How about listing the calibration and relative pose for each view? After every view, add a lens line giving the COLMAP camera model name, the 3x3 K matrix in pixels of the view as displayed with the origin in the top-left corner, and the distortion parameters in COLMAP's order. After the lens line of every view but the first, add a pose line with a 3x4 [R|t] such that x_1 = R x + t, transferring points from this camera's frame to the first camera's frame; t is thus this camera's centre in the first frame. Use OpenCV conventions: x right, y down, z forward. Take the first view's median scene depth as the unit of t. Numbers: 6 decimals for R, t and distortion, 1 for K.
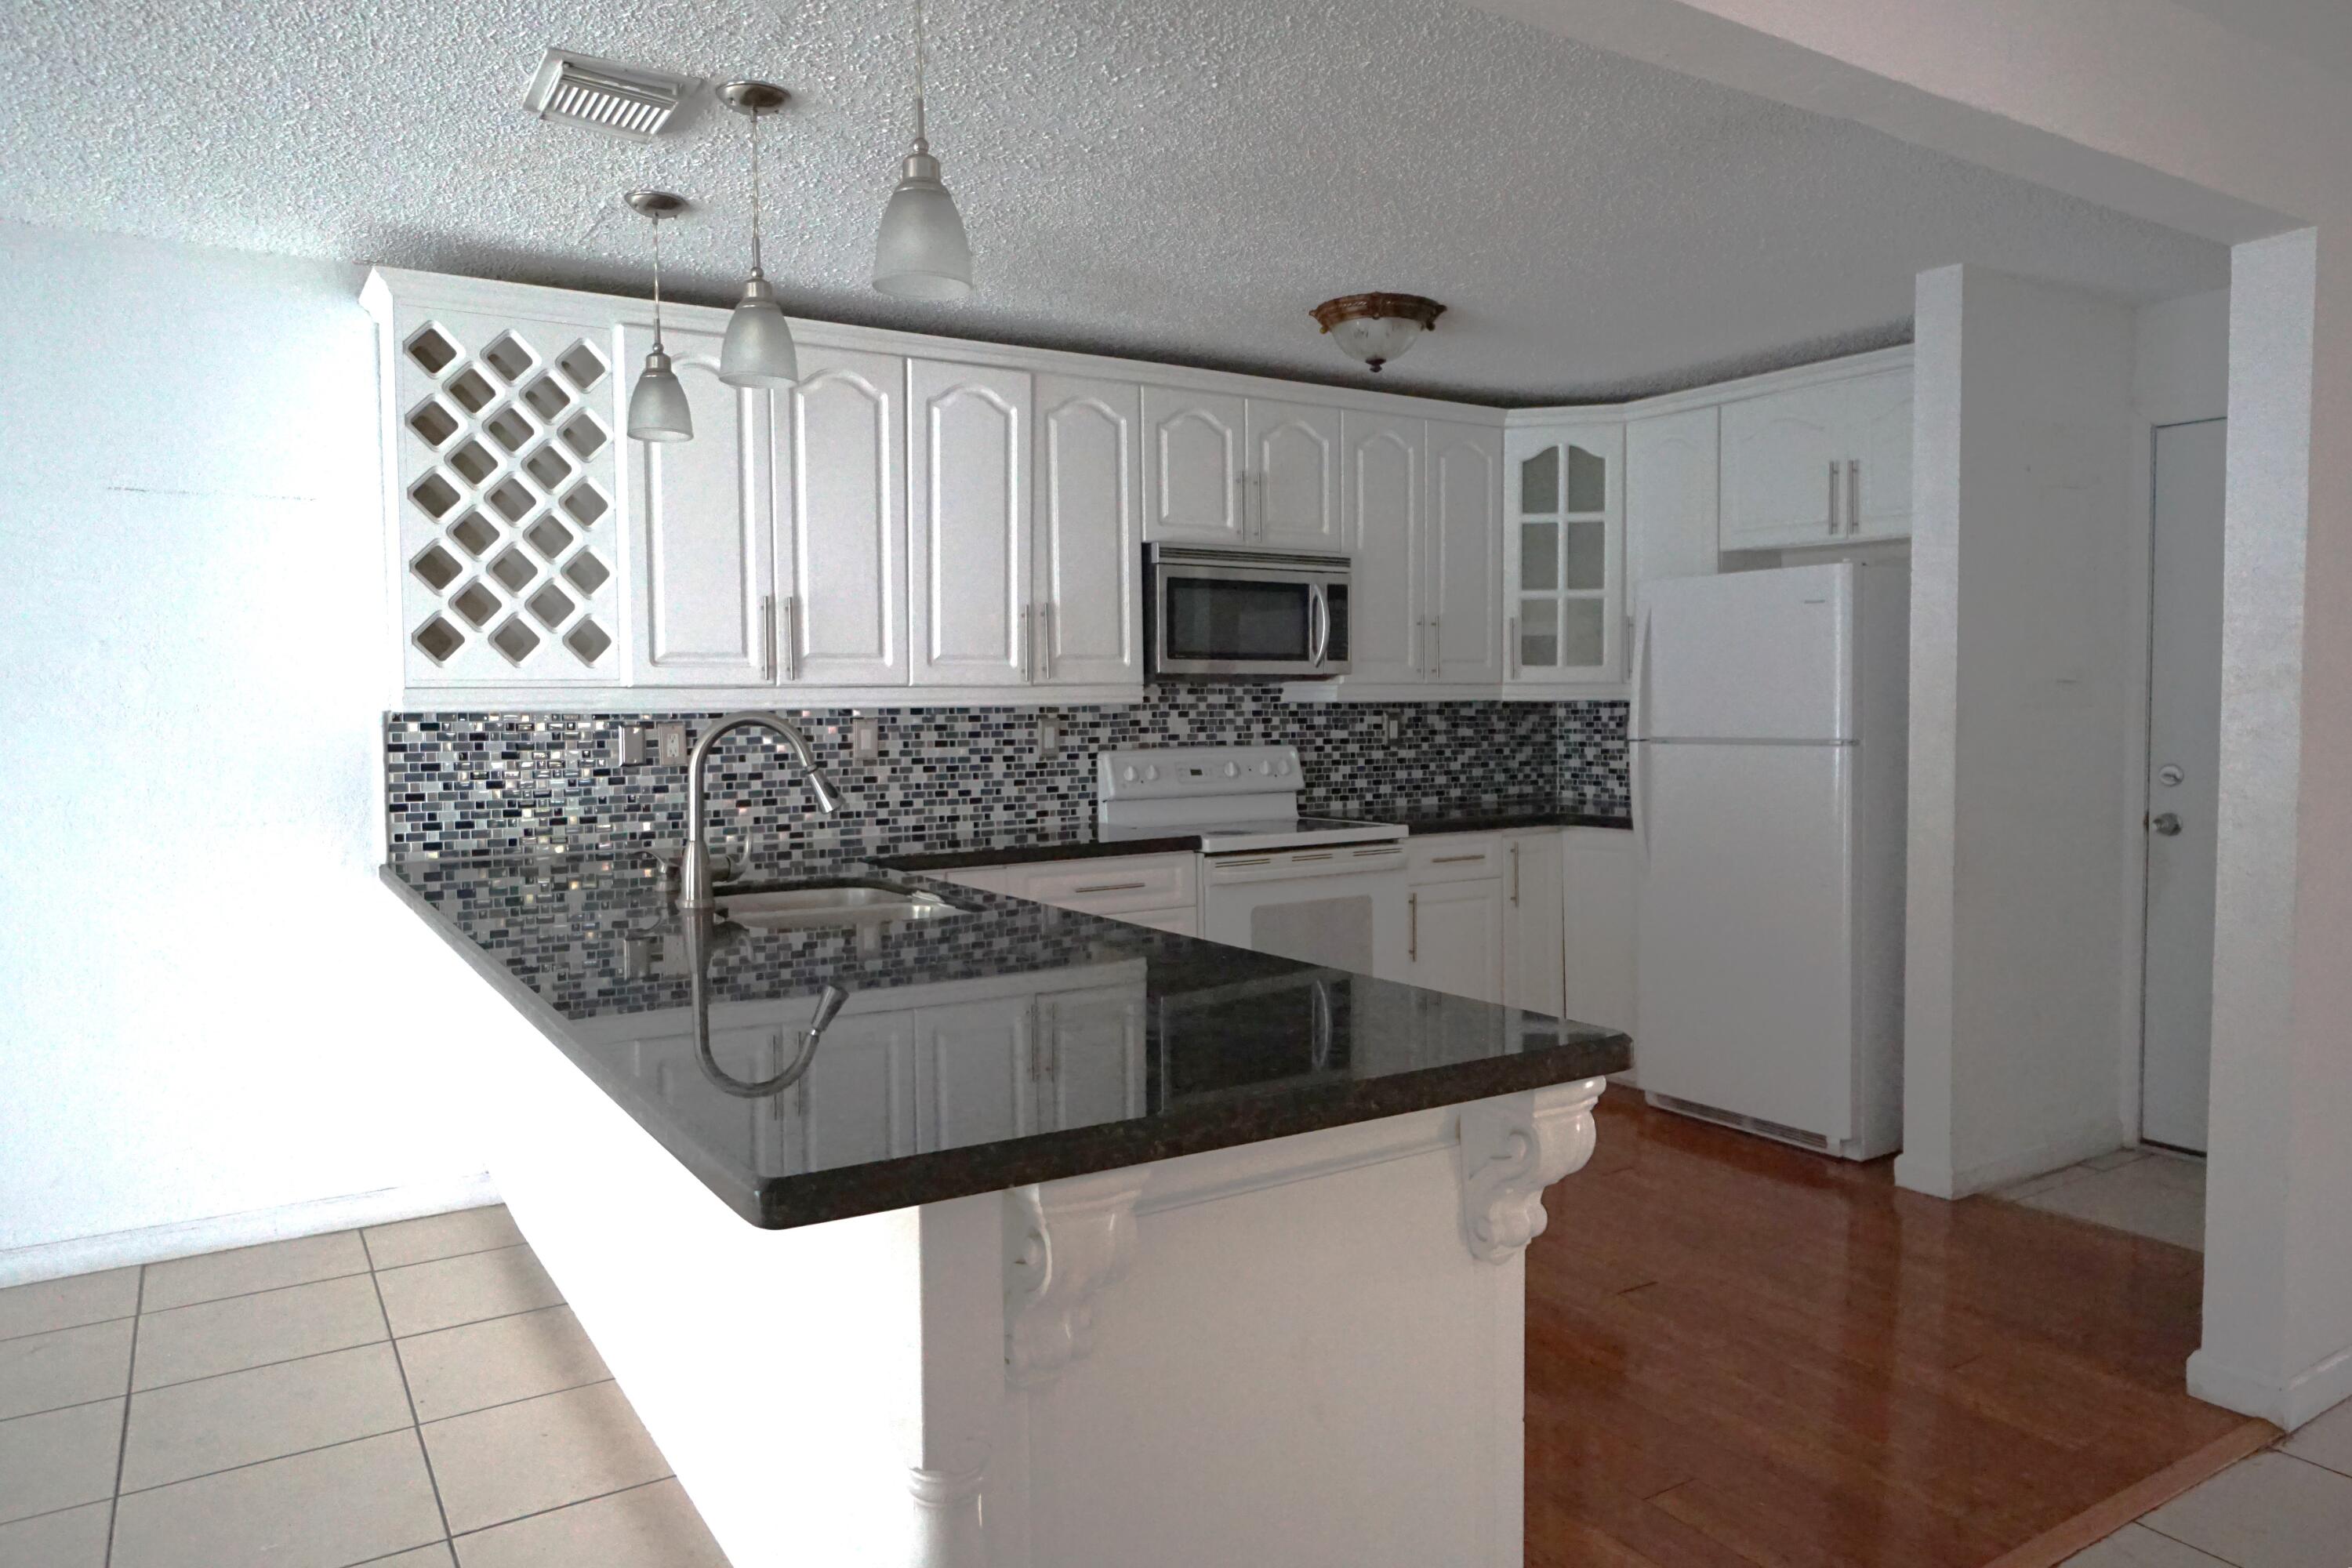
lens RADIAL K [[1539.4, 0, 1191.8], [0, 1539.4, 774.9], [0, 0, 1]] dist [0.042550, 0.003515]
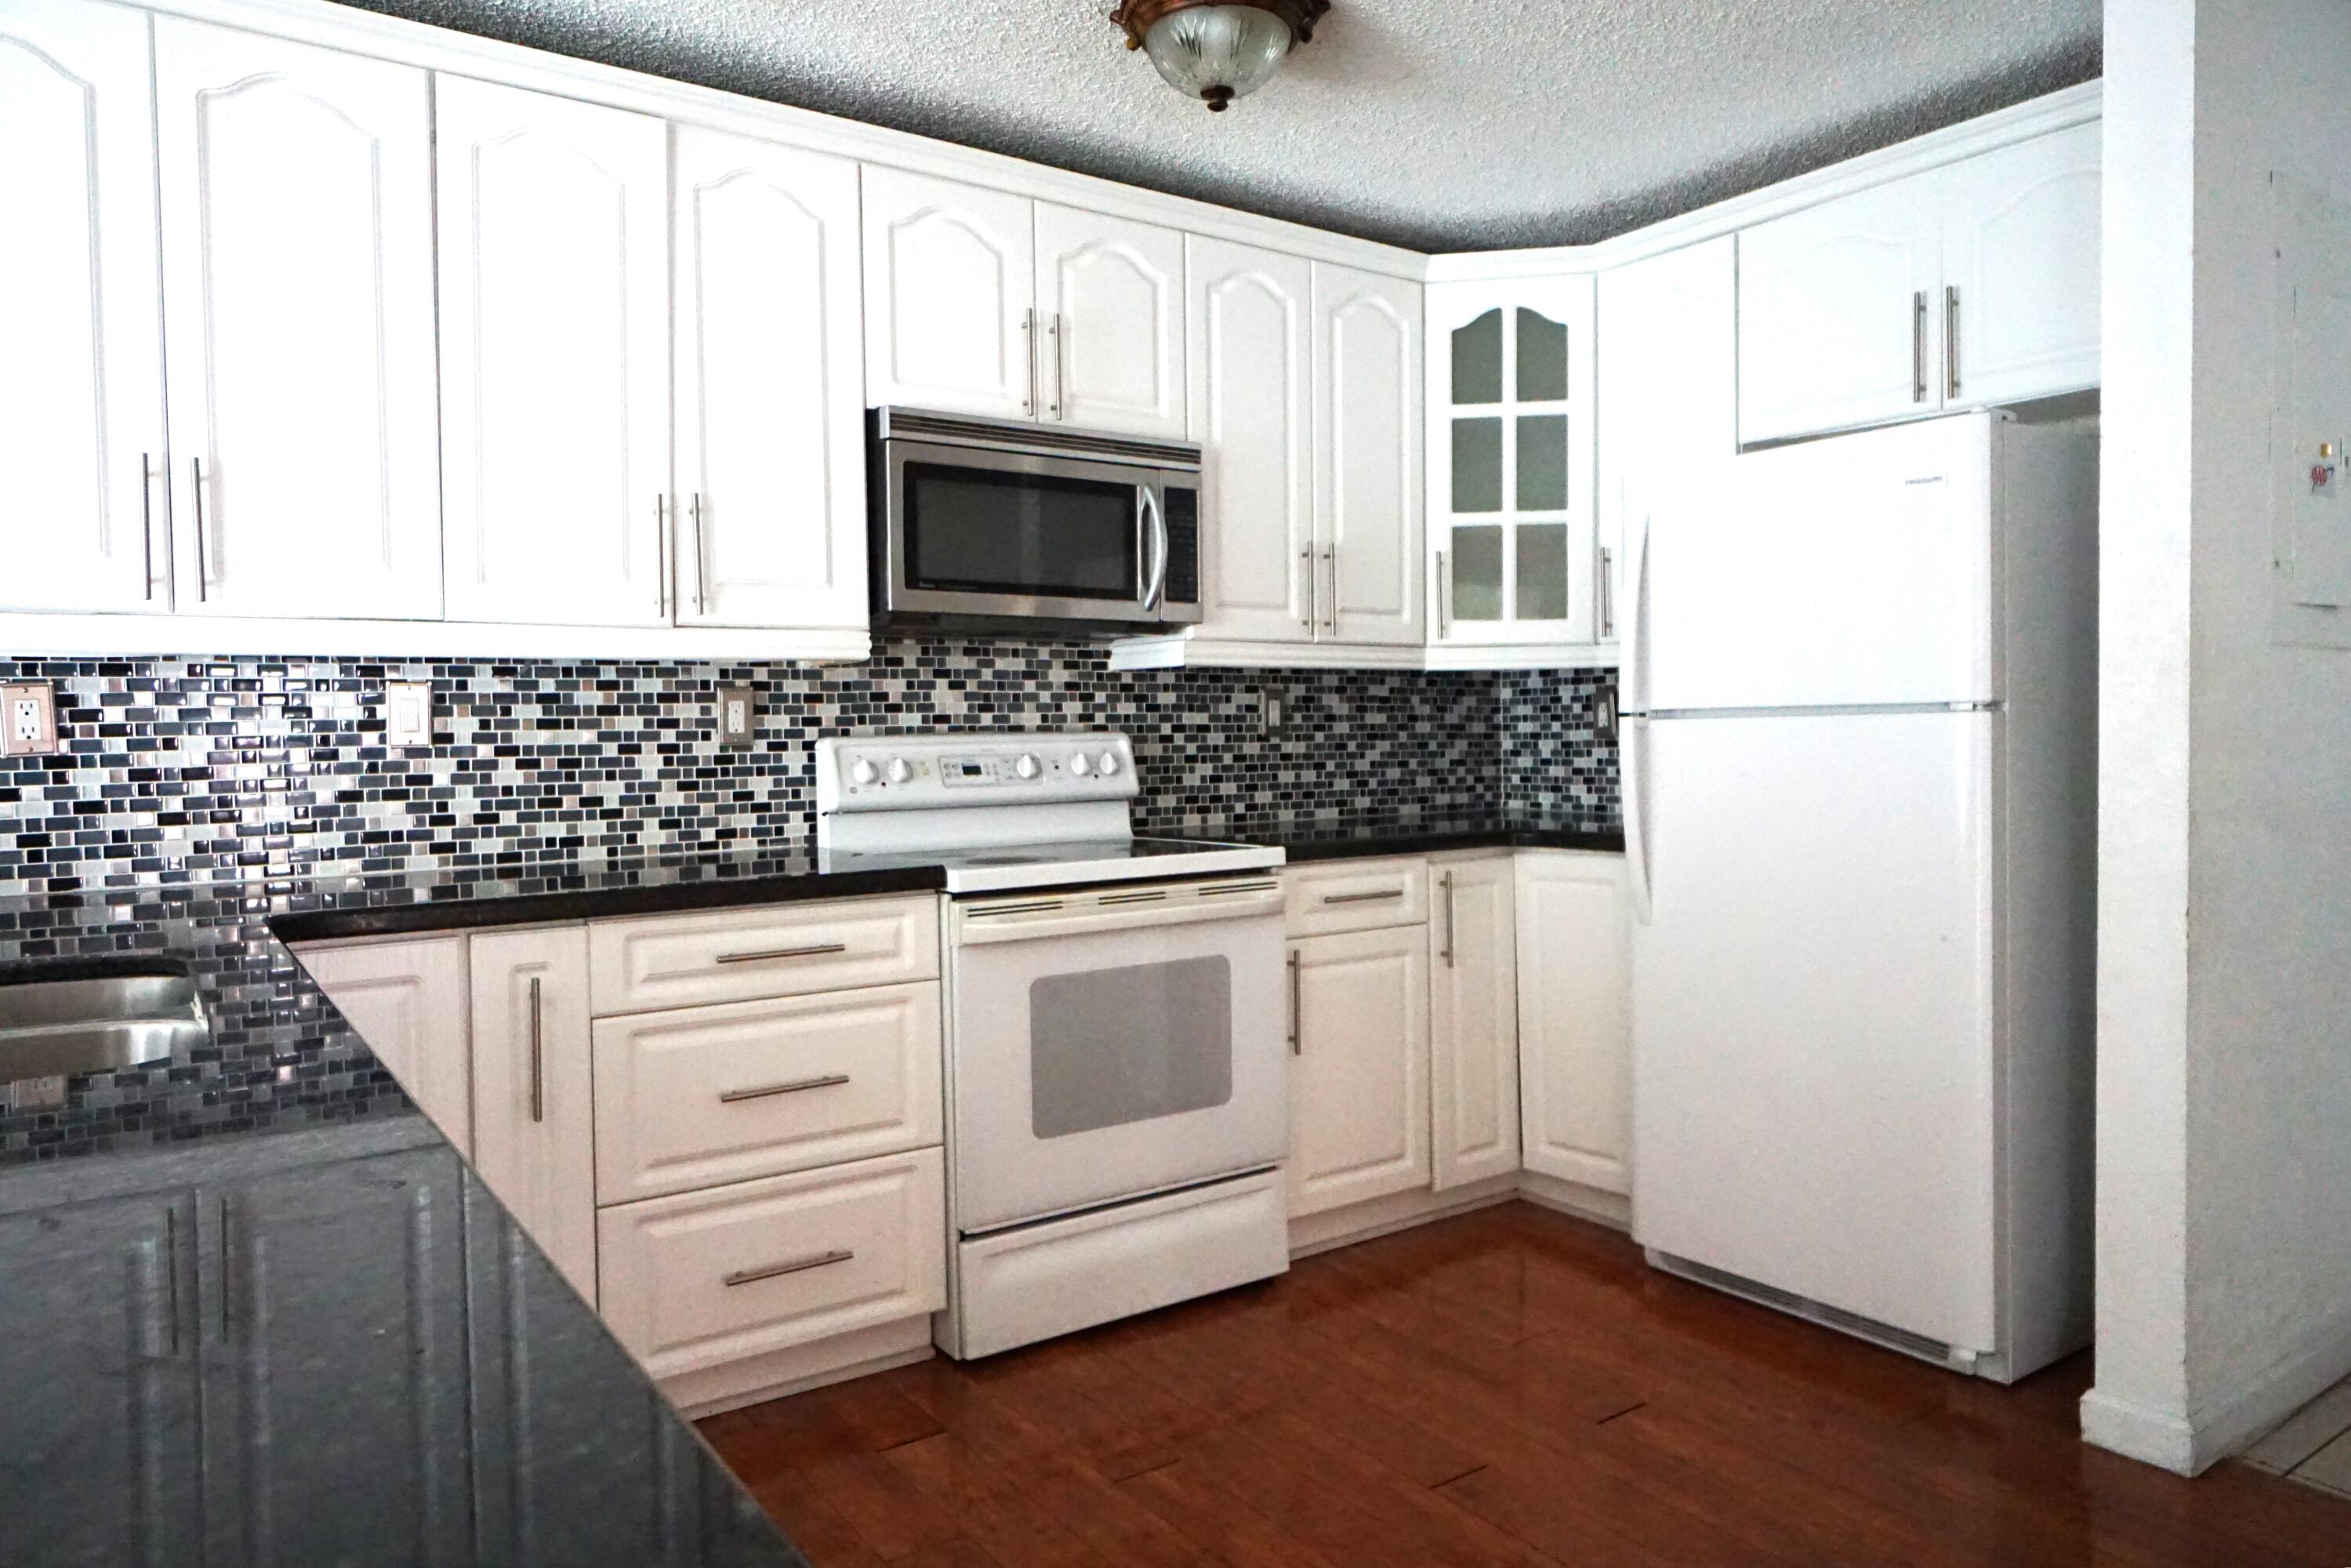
lens RADIAL K [[1538.8, 0, 1175.1], [0, 1538.8, 780.8], [0, 0, 1]] dist [0.042550, 0.003515]
pose [[0.999387, -0.005333, 0.034591, 0.069828], [0.005784, 0.999899, -0.012963, 0.012387], [-0.034518, 0.013156, 0.999317, 0.338491]]
